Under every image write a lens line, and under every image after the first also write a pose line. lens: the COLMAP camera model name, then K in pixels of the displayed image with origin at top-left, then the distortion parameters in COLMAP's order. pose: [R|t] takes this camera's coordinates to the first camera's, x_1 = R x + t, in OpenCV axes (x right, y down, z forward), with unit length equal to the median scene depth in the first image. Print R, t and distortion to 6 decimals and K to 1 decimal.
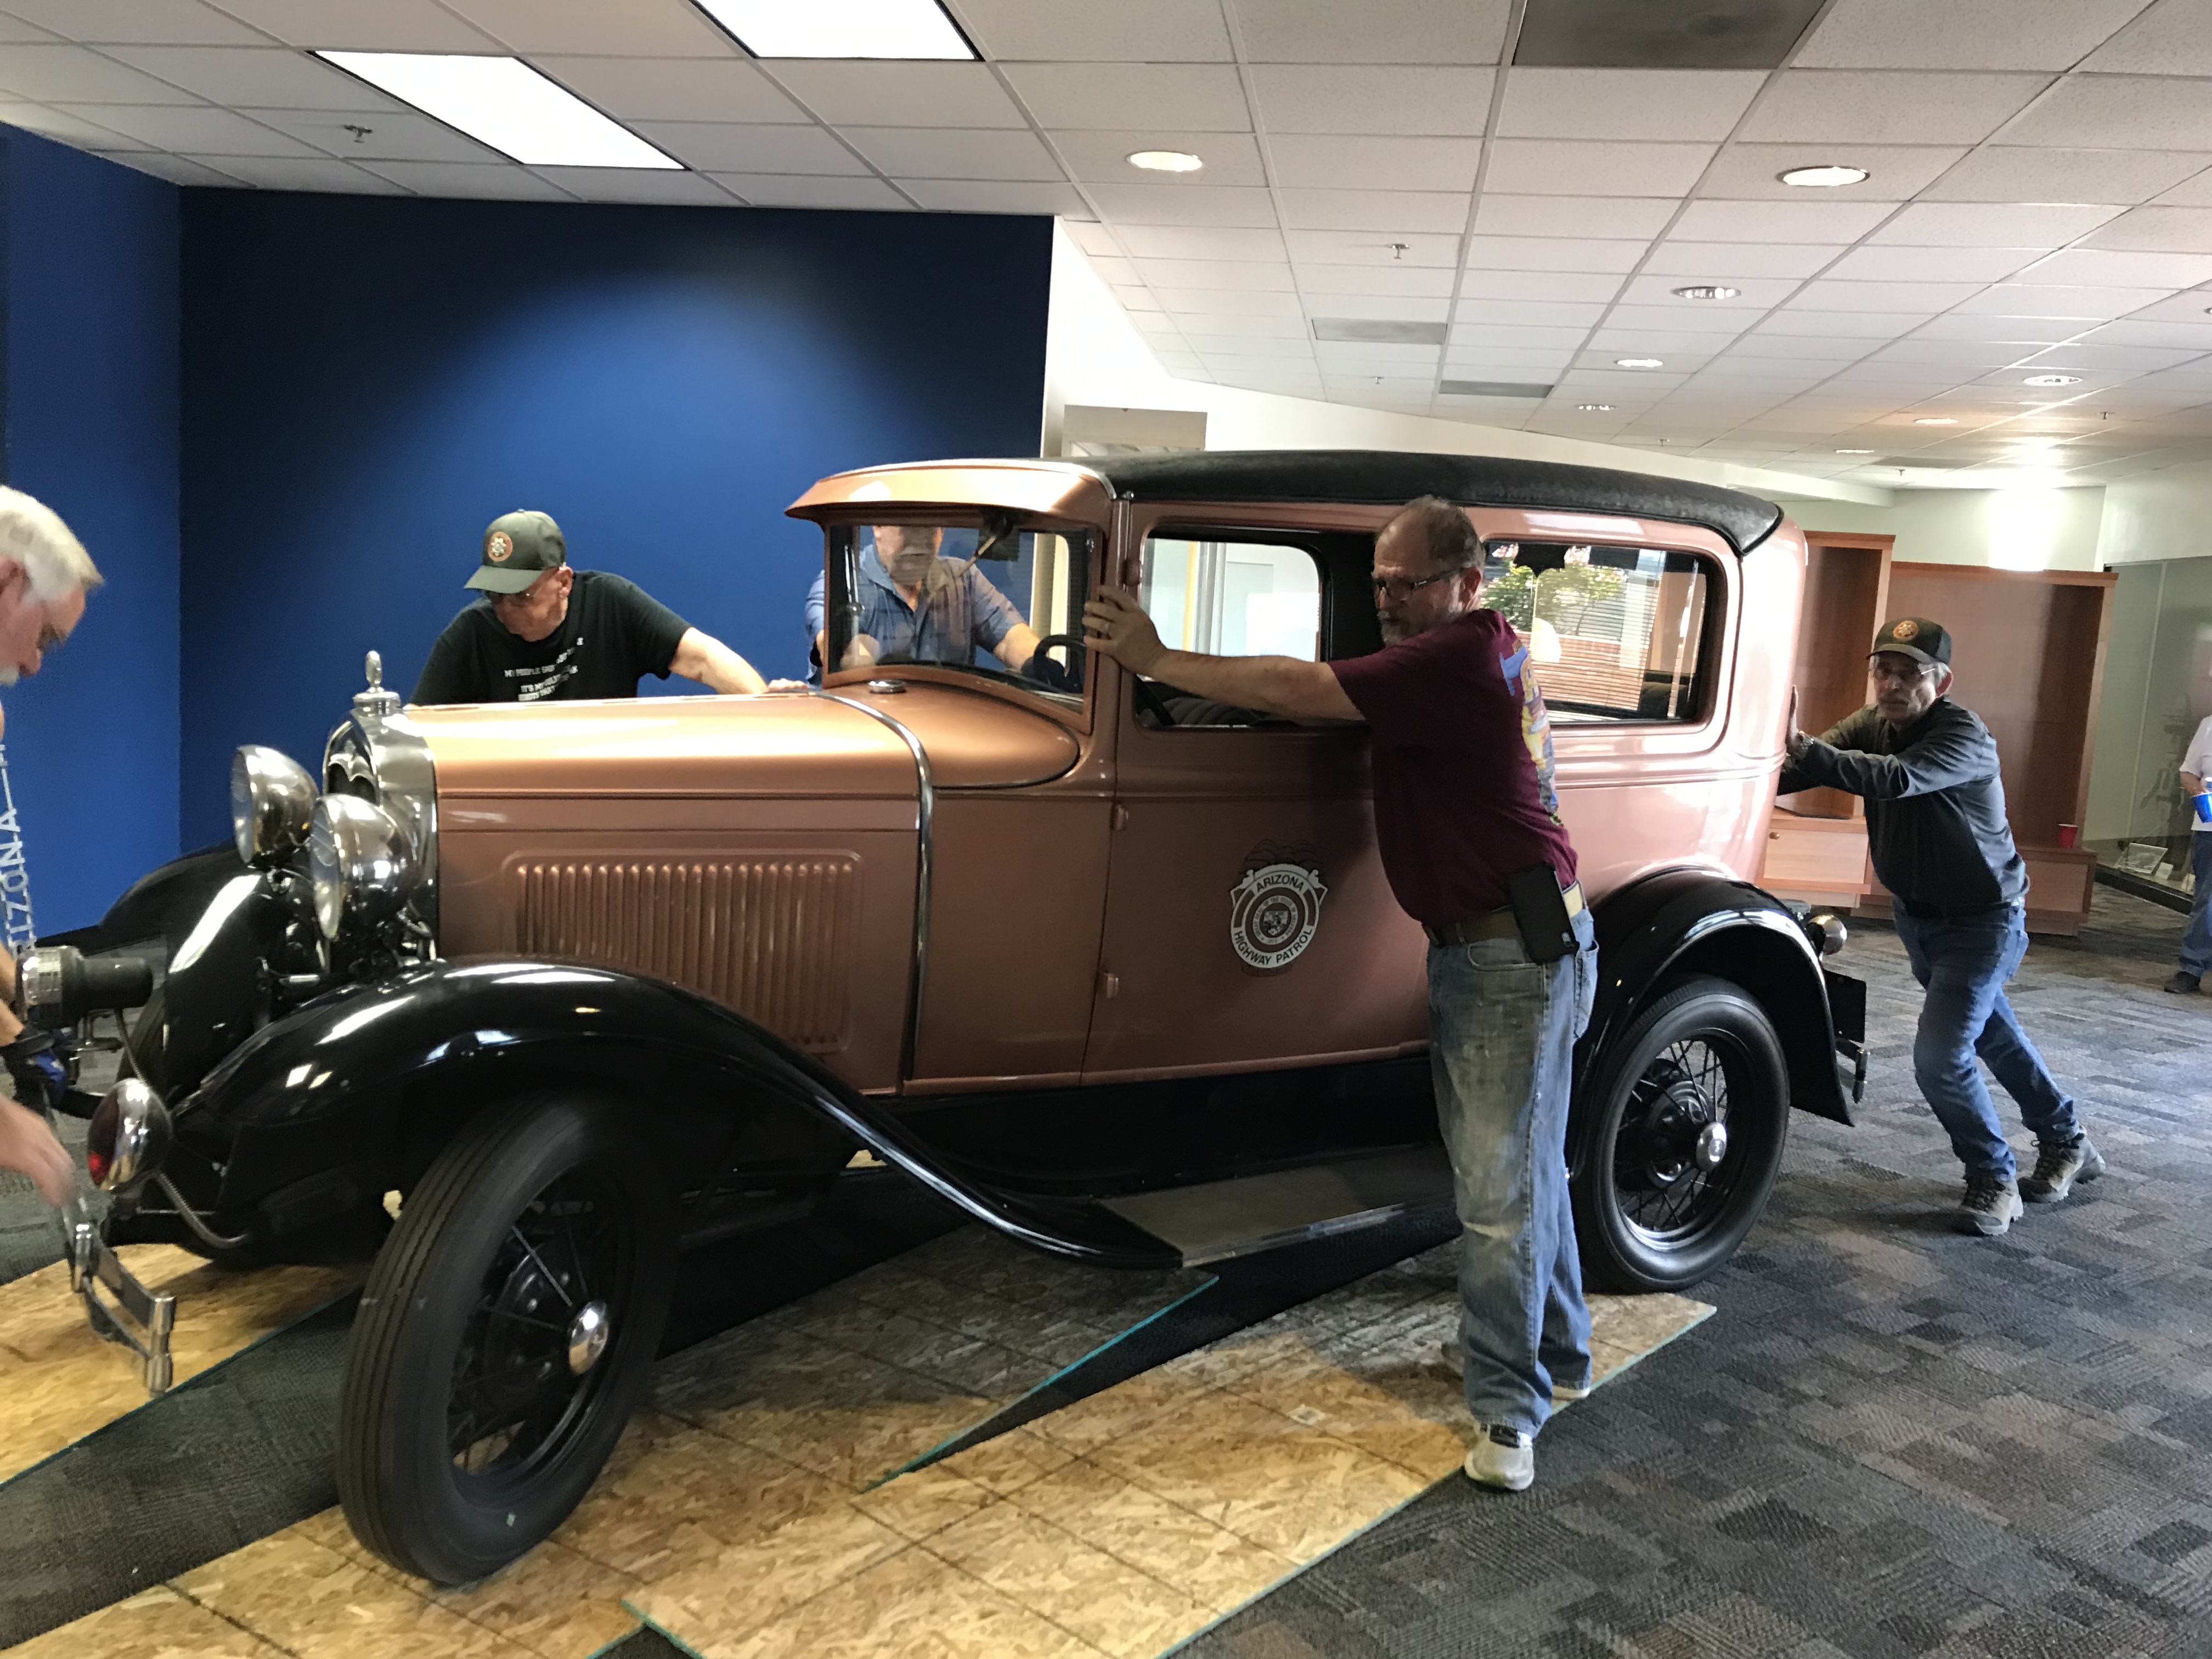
lens RADIAL K [[1823.5, 0, 1101.4], [0, 1823.5, 834.6], [0, 0, 1]] dist [0.004795, 0.016687]
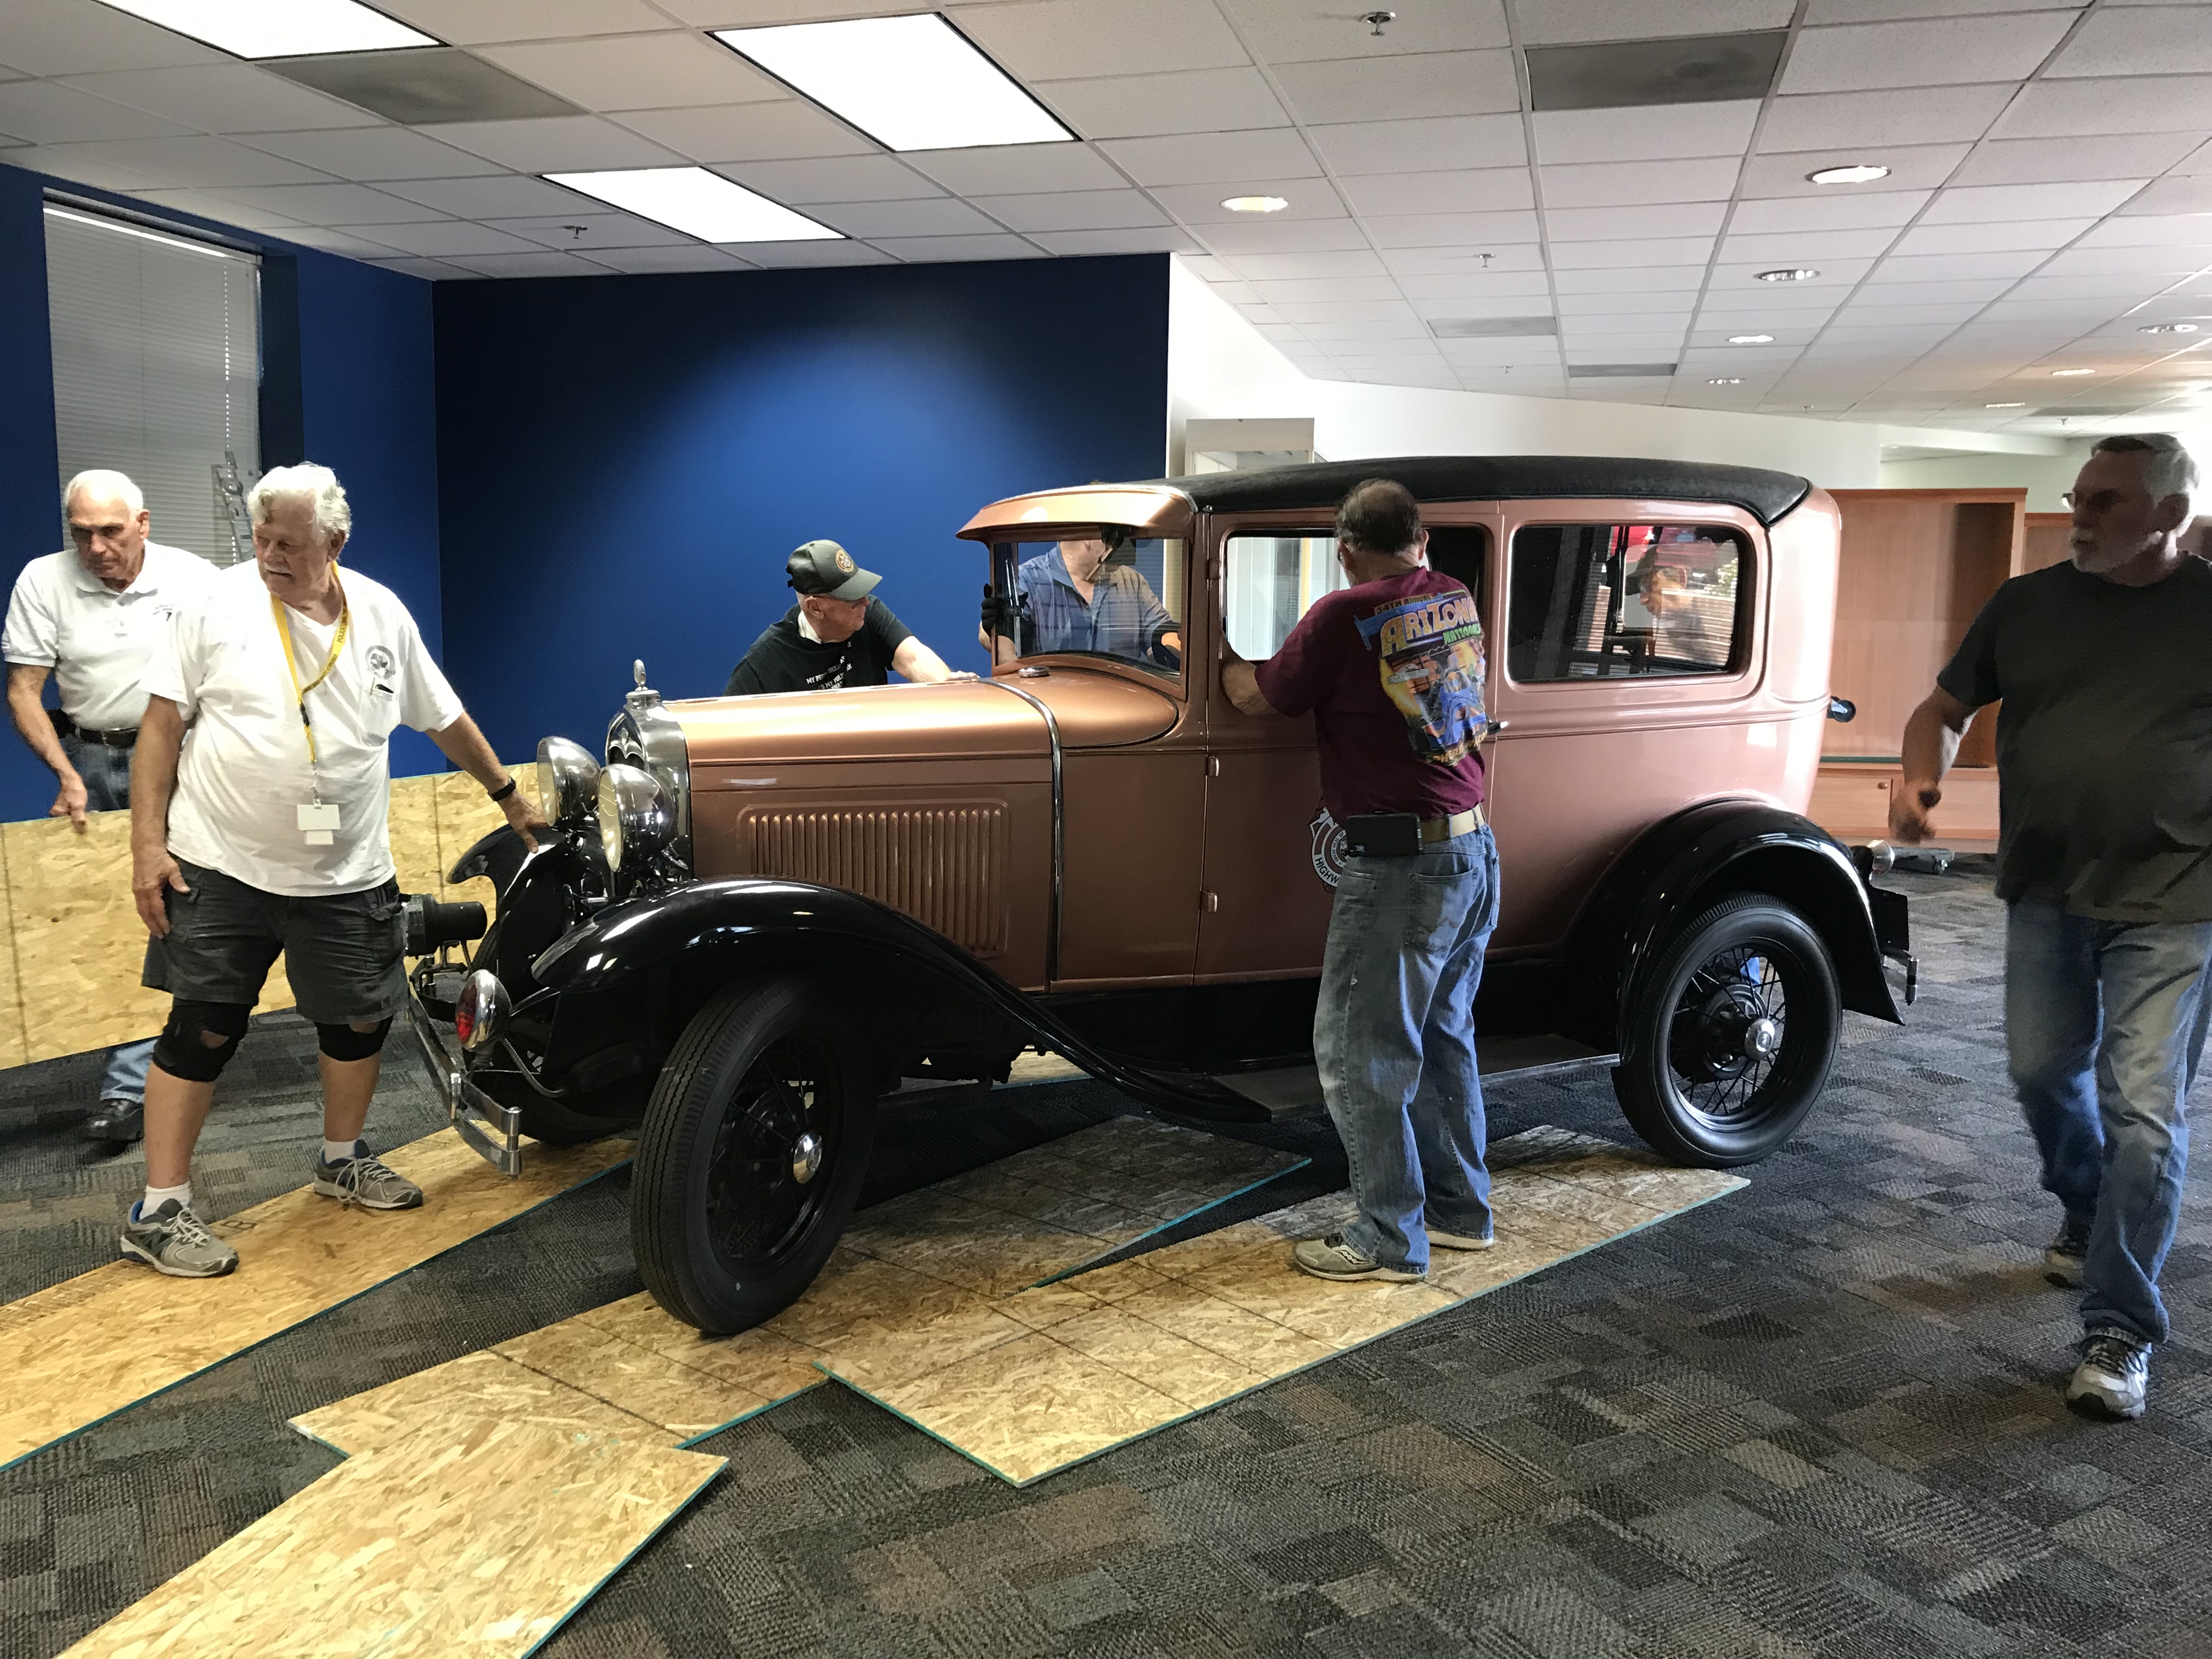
lens RADIAL K [[1813.0, 0, 1104.8], [0, 1813.0, 843.5], [0, 0, 1]] dist [0.006664, 0.011536]
pose [[0.993007, -0.036059, -0.112417, 0.084837], [0.036919, 0.999303, 0.005580, 0.032044], [0.112137, -0.009691, 0.993646, -0.219147]]
